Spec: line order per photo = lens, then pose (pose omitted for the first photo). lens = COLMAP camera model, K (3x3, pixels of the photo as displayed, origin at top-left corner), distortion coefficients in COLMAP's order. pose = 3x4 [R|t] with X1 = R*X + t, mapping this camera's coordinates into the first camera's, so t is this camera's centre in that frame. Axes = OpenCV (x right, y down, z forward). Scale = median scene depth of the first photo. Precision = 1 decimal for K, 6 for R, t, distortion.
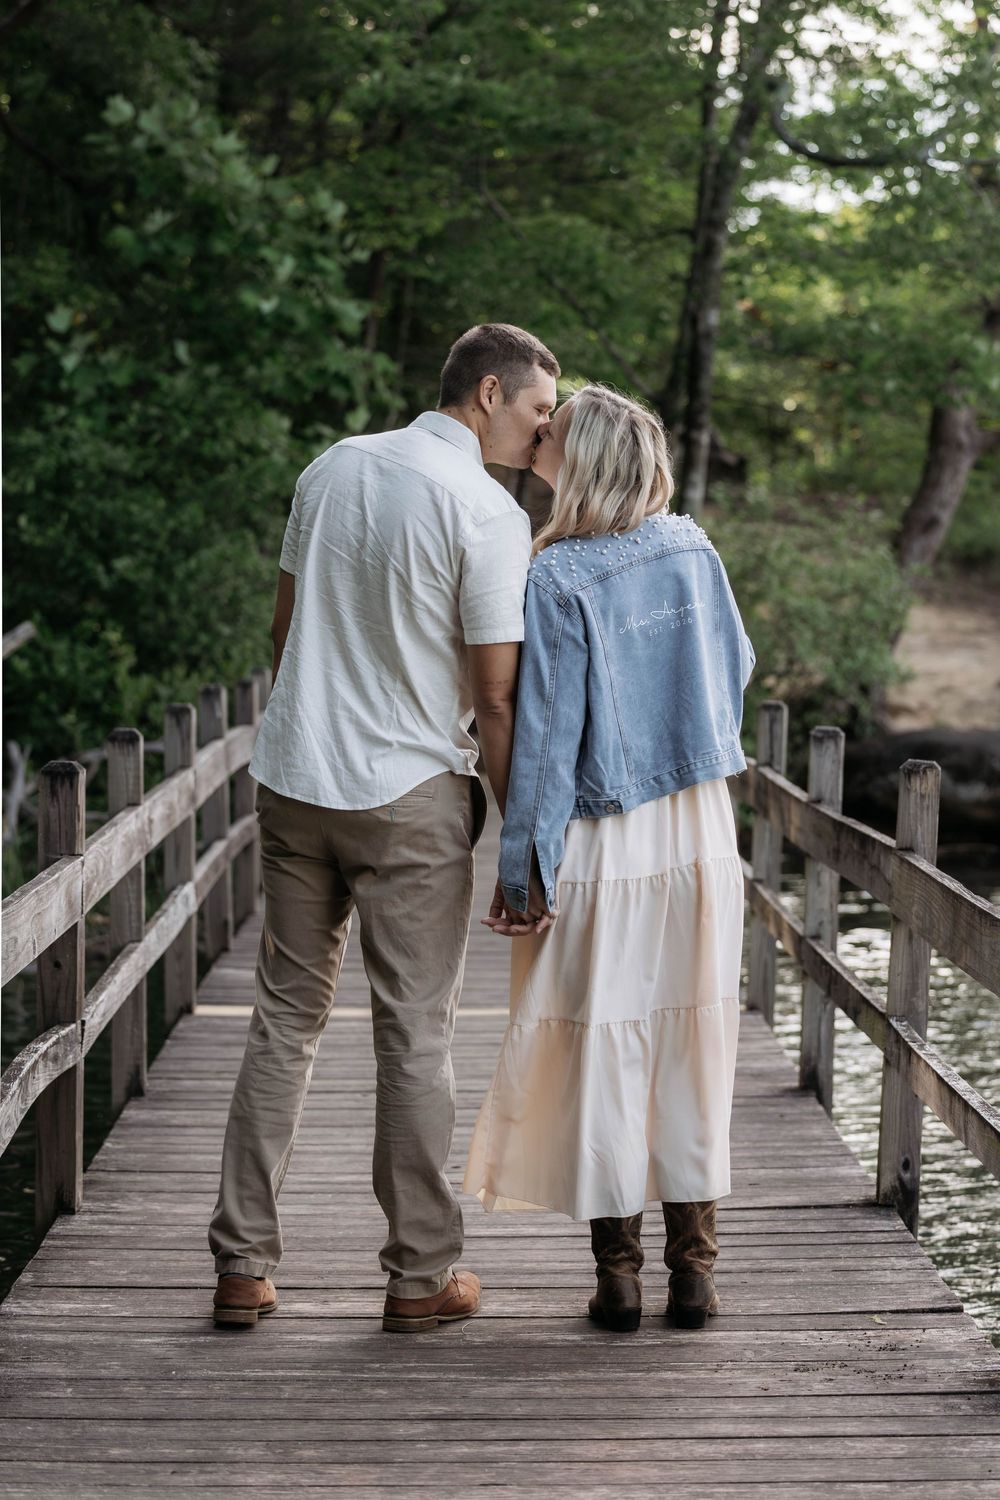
lens RADIAL K [[3123.2, 0, 586.1], [0, 3123.2, 823.0], [0, 0, 1]] dist [0.139714, 0.000000]
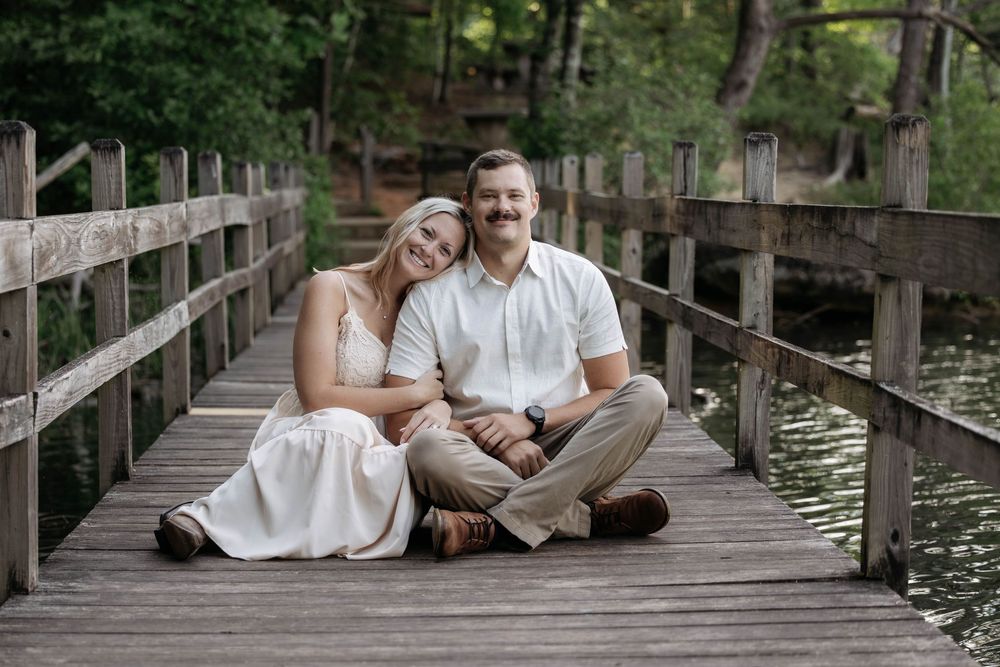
lens RADIAL K [[2082.1, 0, 498.2], [0, 2082.1, 334.4], [0, 0, 1]] dist [0.139714, 0.000000]
pose [[0.999959, -0.007898, 0.004480, -0.021497], [0.007860, 0.999933, 0.008543, 0.040270], [-0.004548, -0.008508, 0.999953, 0.354458]]
